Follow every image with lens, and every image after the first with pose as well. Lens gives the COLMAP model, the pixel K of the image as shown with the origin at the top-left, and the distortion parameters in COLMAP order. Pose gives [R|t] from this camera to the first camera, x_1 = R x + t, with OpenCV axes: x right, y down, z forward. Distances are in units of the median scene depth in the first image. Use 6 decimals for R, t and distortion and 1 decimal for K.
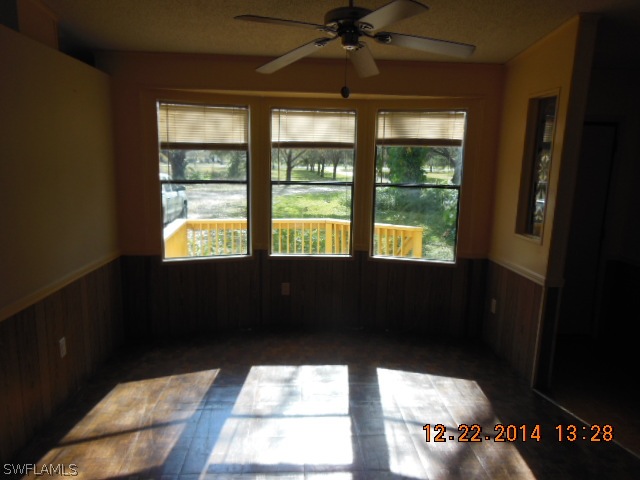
lens RADIAL K [[472.4, 0, 321.2], [0, 472.4, 244.6], [0, 0, 1]] dist [0.012245, 0.002392]
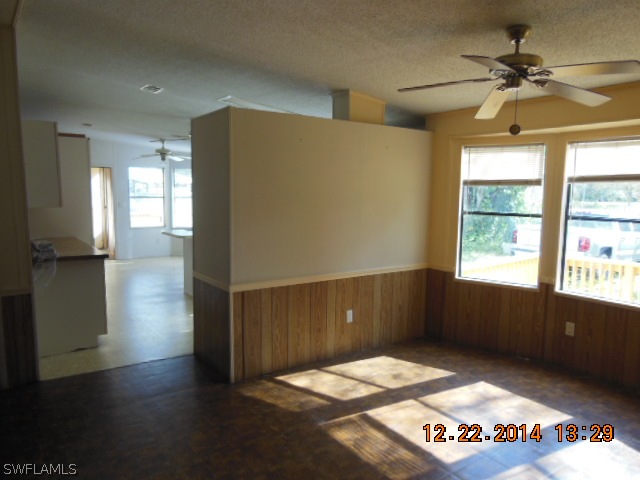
lens RADIAL K [[472.4, 0, 322.5], [0, 472.4, 241.9], [0, 0, 1]] dist [0.012245, 0.002392]
pose [[0.543448, 0.080954, -0.835530, 0.486079], [-0.153301, 0.988172, -0.003967, 0.000987], [0.825326, 0.130244, 0.549430, 0.051705]]
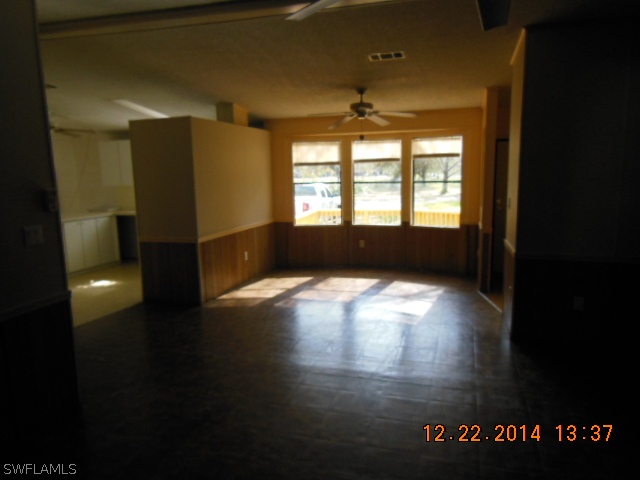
lens RADIAL K [[472.4, 0, 322.7], [0, 472.4, 240.0], [0, 0, 1]] dist [0.012245, 0.002392]
pose [[0.937679, 0.010983, -0.347329, 0.433999], [-0.022599, 0.999312, -0.029413, 0.148984], [0.346767, 0.035429, 0.937282, -0.738081]]
